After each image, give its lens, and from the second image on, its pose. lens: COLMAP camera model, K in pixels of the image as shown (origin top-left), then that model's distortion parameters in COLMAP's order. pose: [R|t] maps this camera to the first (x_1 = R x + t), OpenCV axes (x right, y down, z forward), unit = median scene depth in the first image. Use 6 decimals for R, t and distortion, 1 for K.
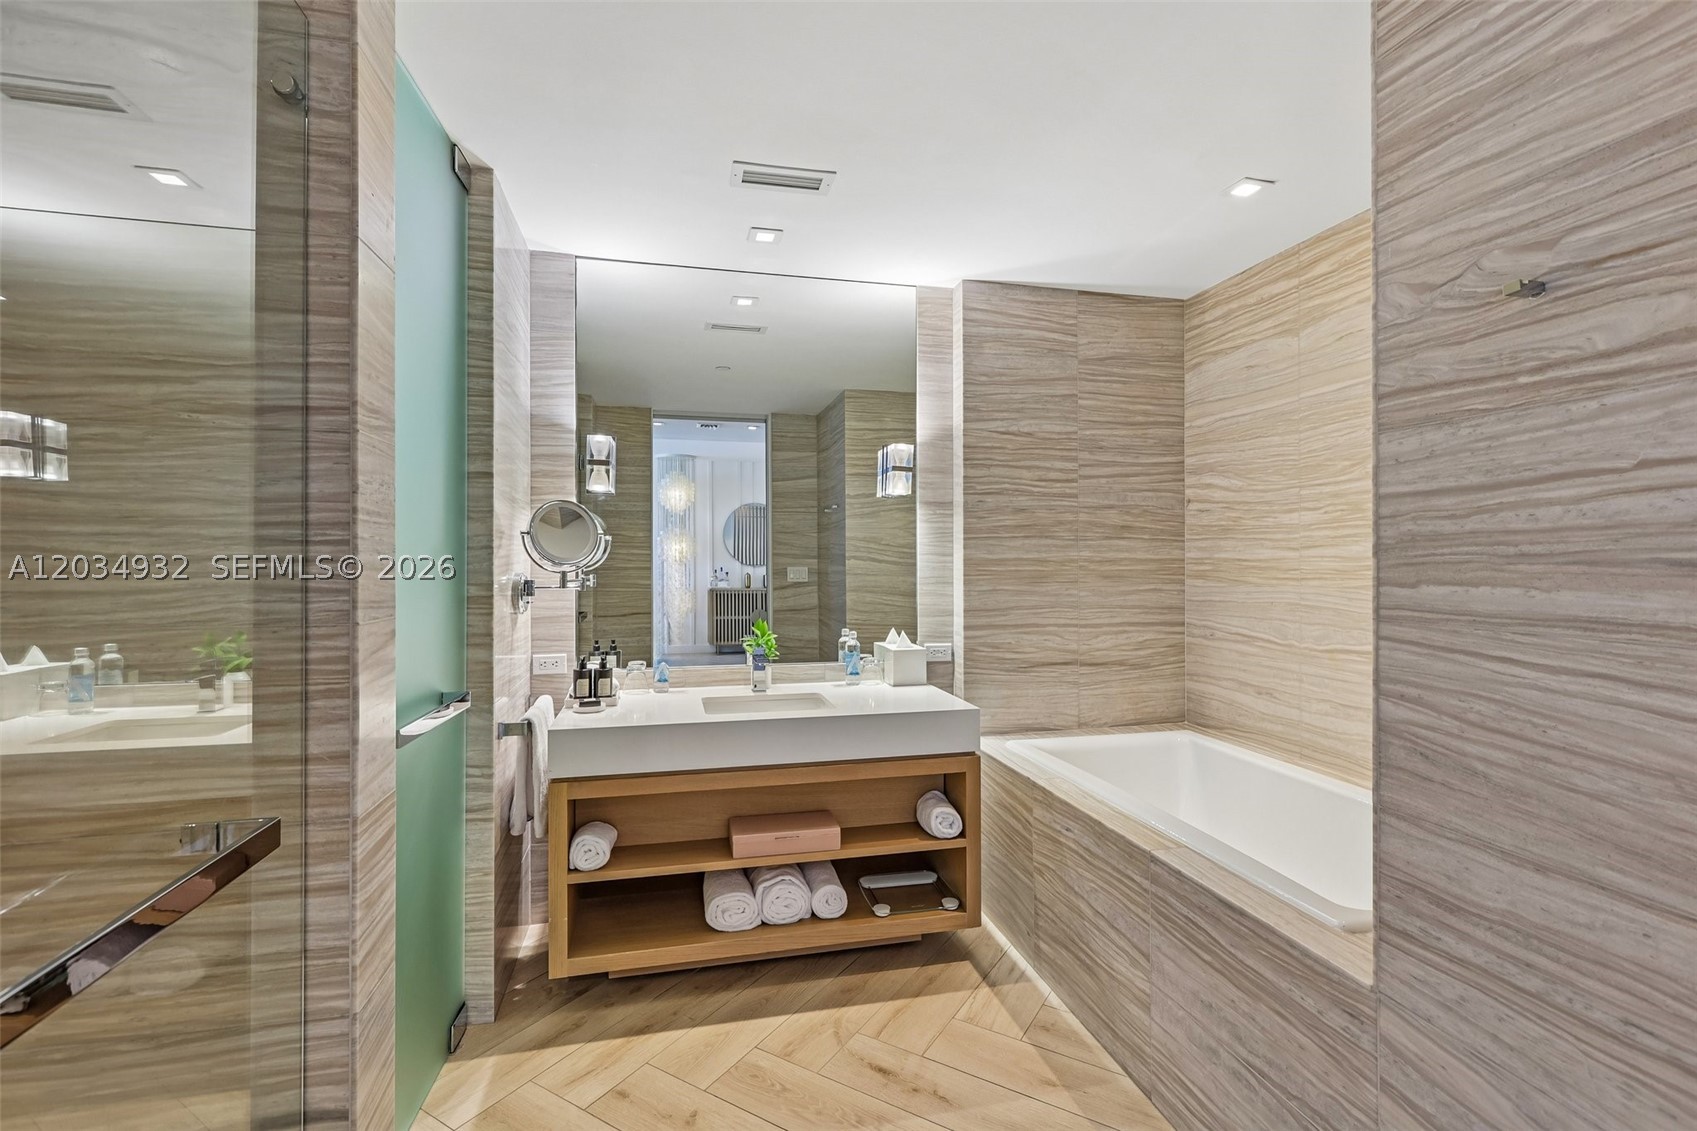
lens RADIAL K [[770.6, 0, 853.3], [0, 770.6, 554.8], [0, 0, 1]] dist [0.000928, 0.000602]
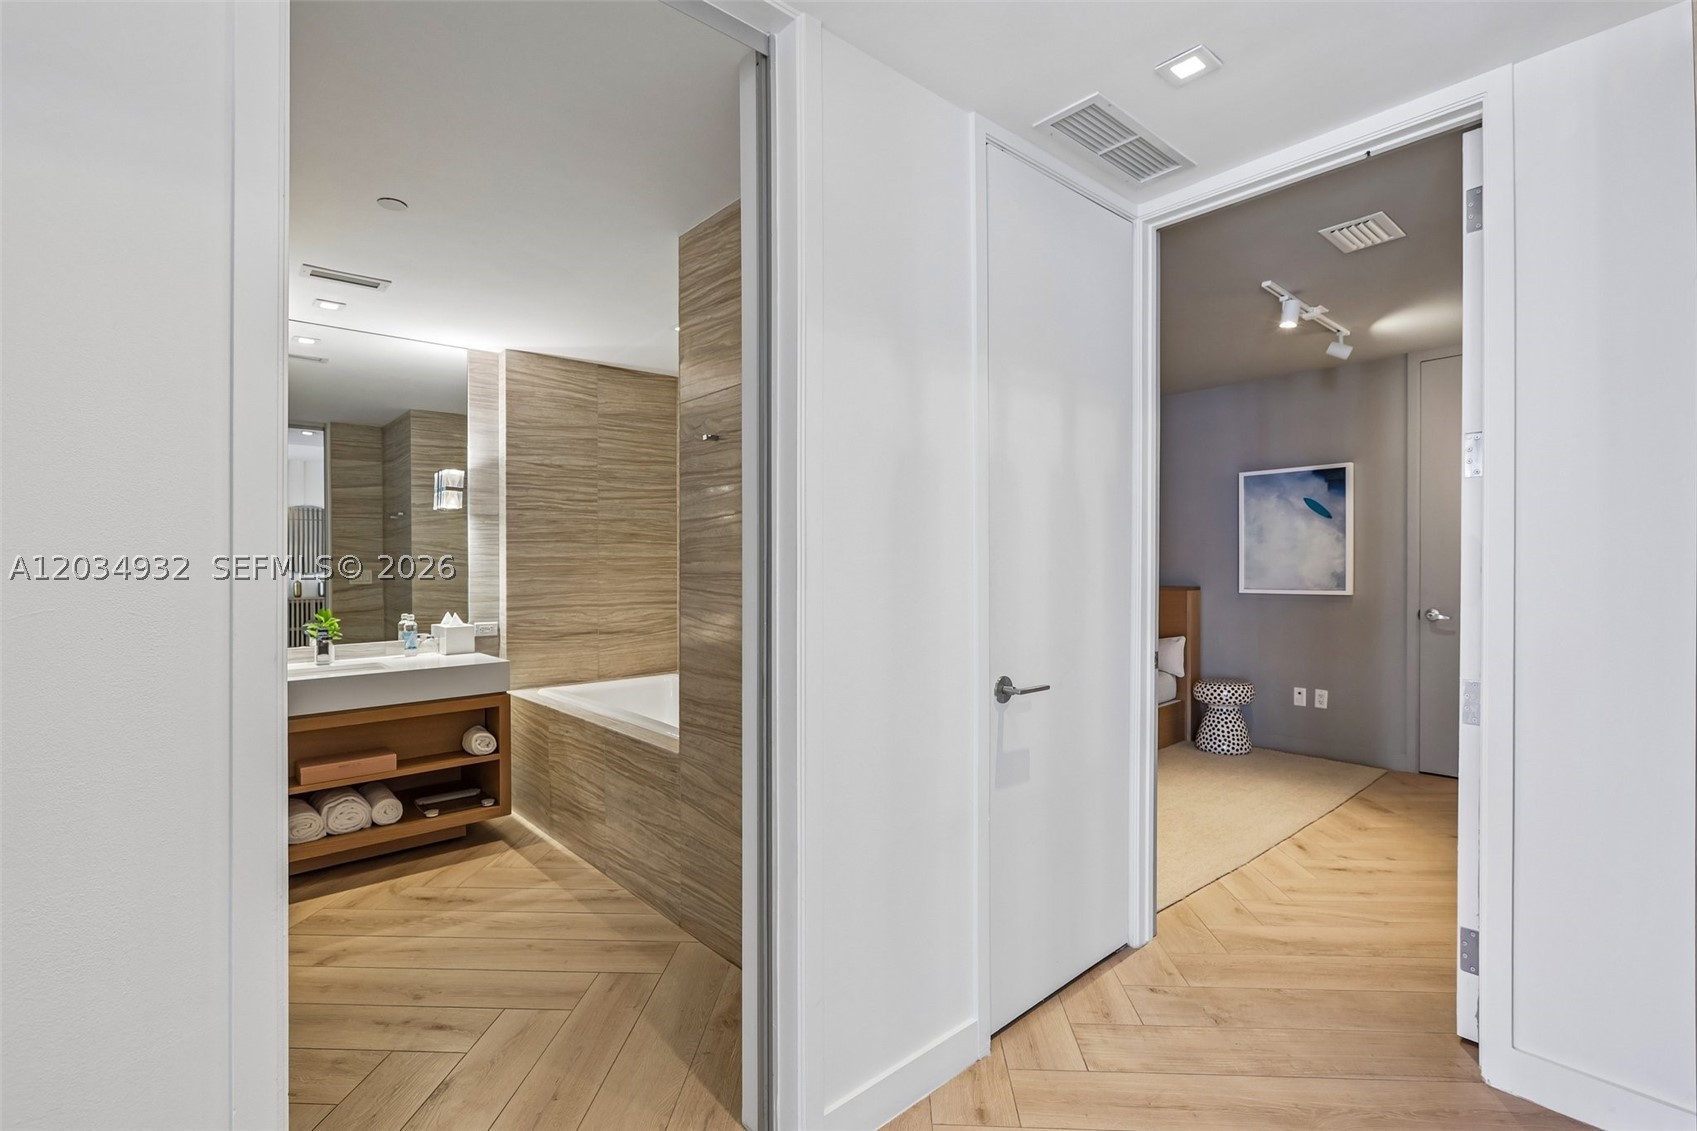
lens RADIAL K [[774.2, 0, 853.7], [0, 774.2, 552.3], [0, 0, 1]] dist [-0.004970, 0.000294]
pose [[0.880886, -0.002259, 0.473324, 0.048510], [0.008226, 0.999911, -0.010536, 0.018859], [-0.473258, 0.013175, 0.880825, -0.571464]]
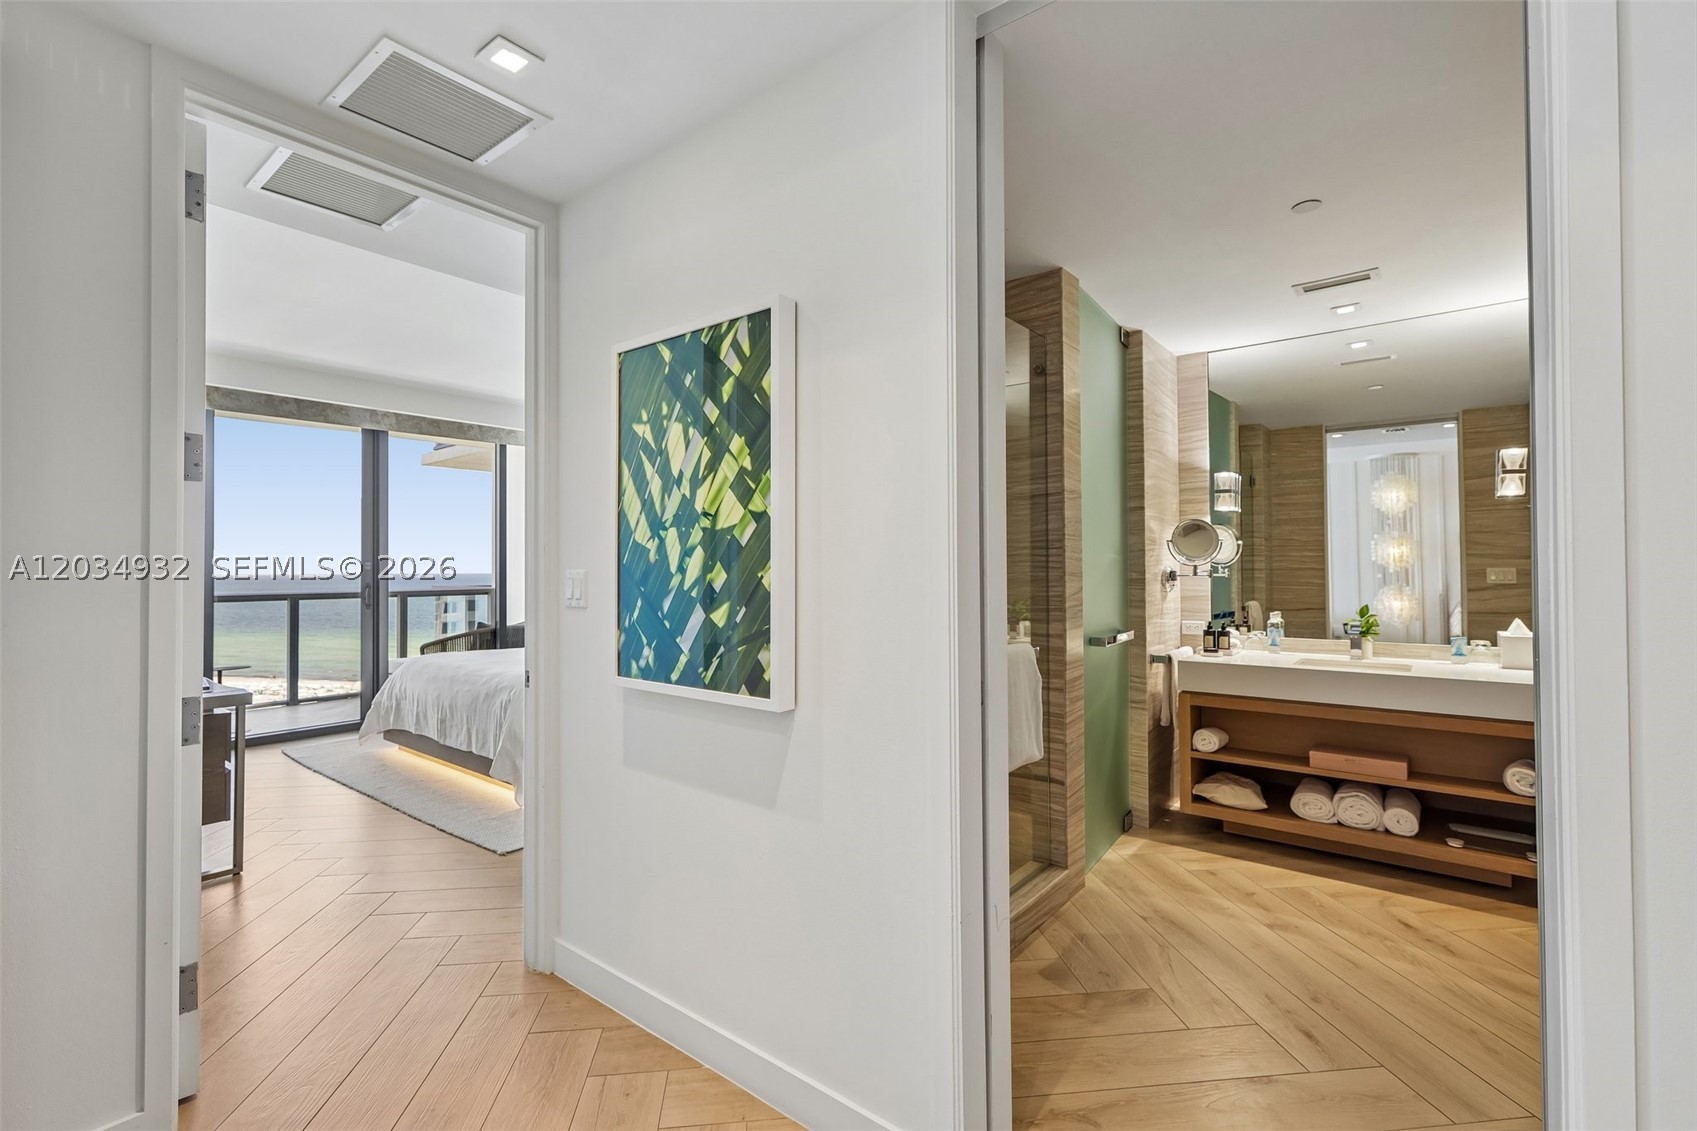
lens RADIAL K [[756.4, 0, 839.0], [0, 756.4, 558.8], [0, 0, 1]] dist [0.004288, 0.000929]
pose [[0.610535, -0.012399, -0.791892, 0.399461], [0.007741, 0.999923, -0.009688, 0.018180], [0.791951, -0.000215, 0.610584, -0.502265]]
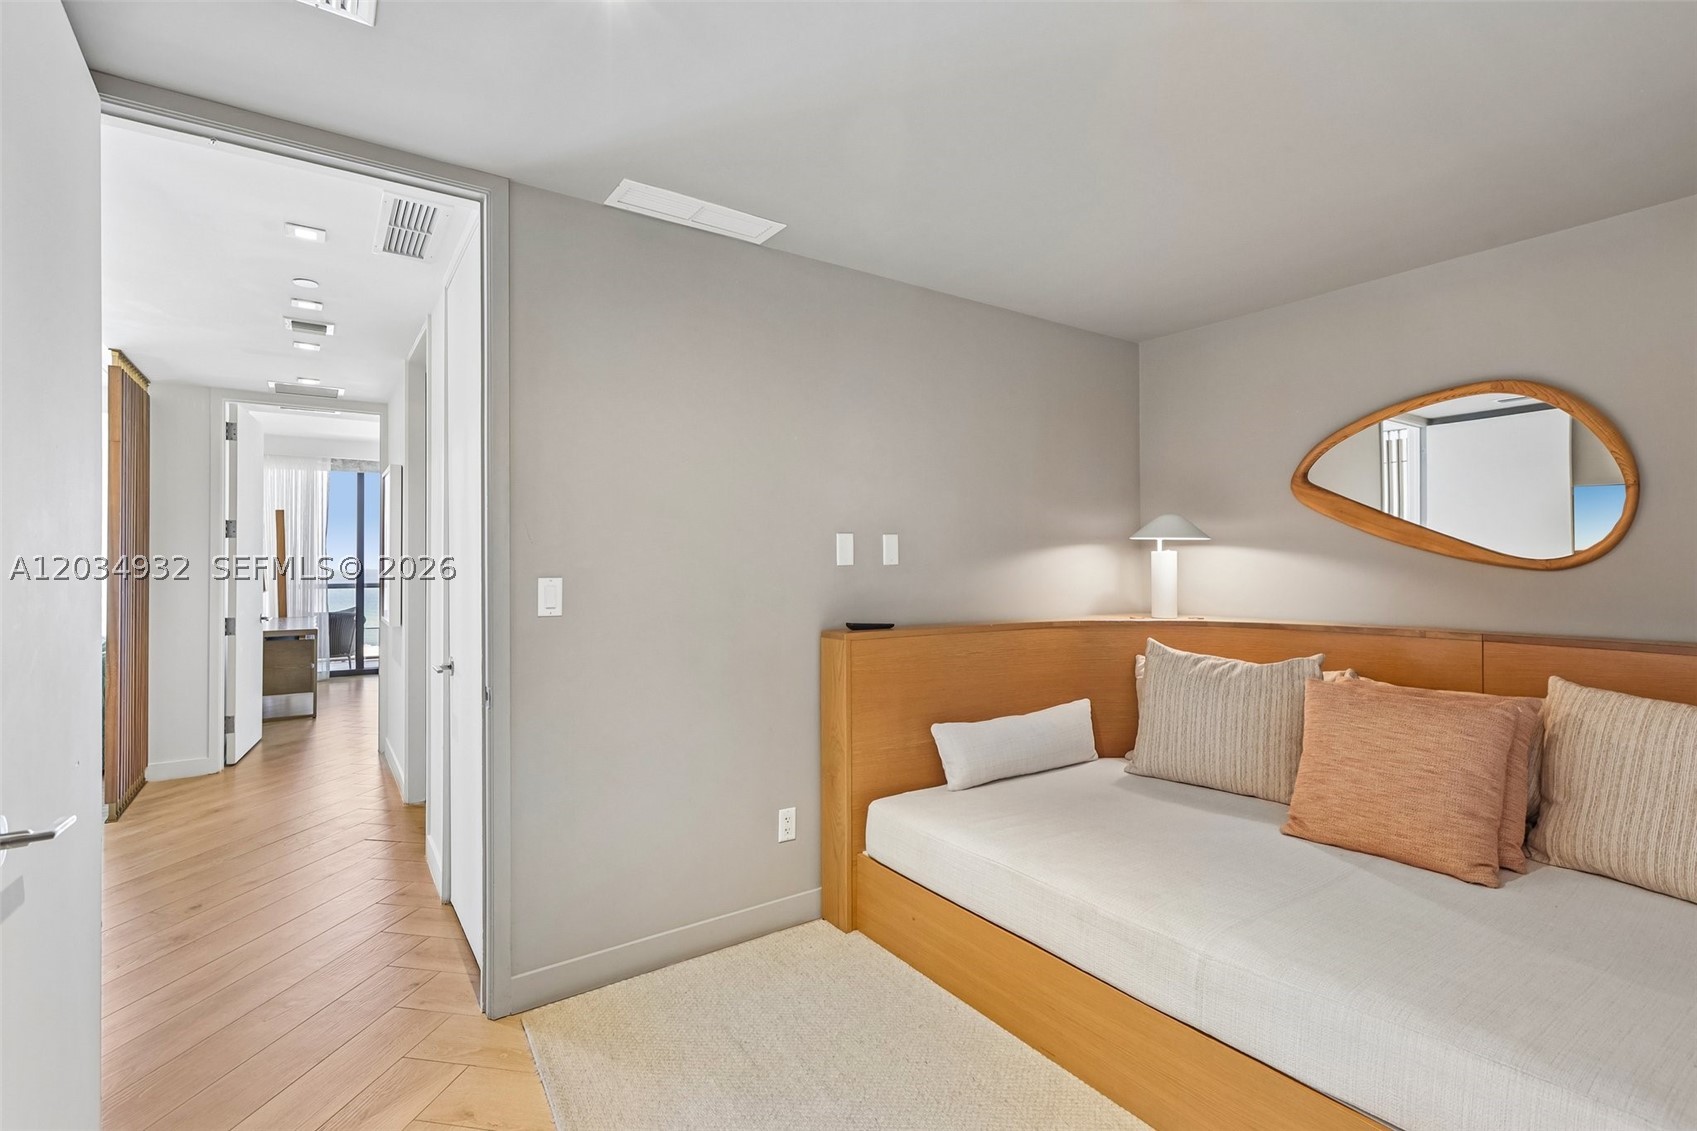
lens RADIAL K [[772.6, 0, 846.0], [0, 772.6, 561.1], [0, 0, 1]] dist [0.000432, 0.001619]
pose [[0.357957, -0.006081, -0.933718, 1.948846], [-0.003280, 0.999964, -0.007770, 0.002585], [0.933732, 0.005844, 0.357924, 0.241562]]
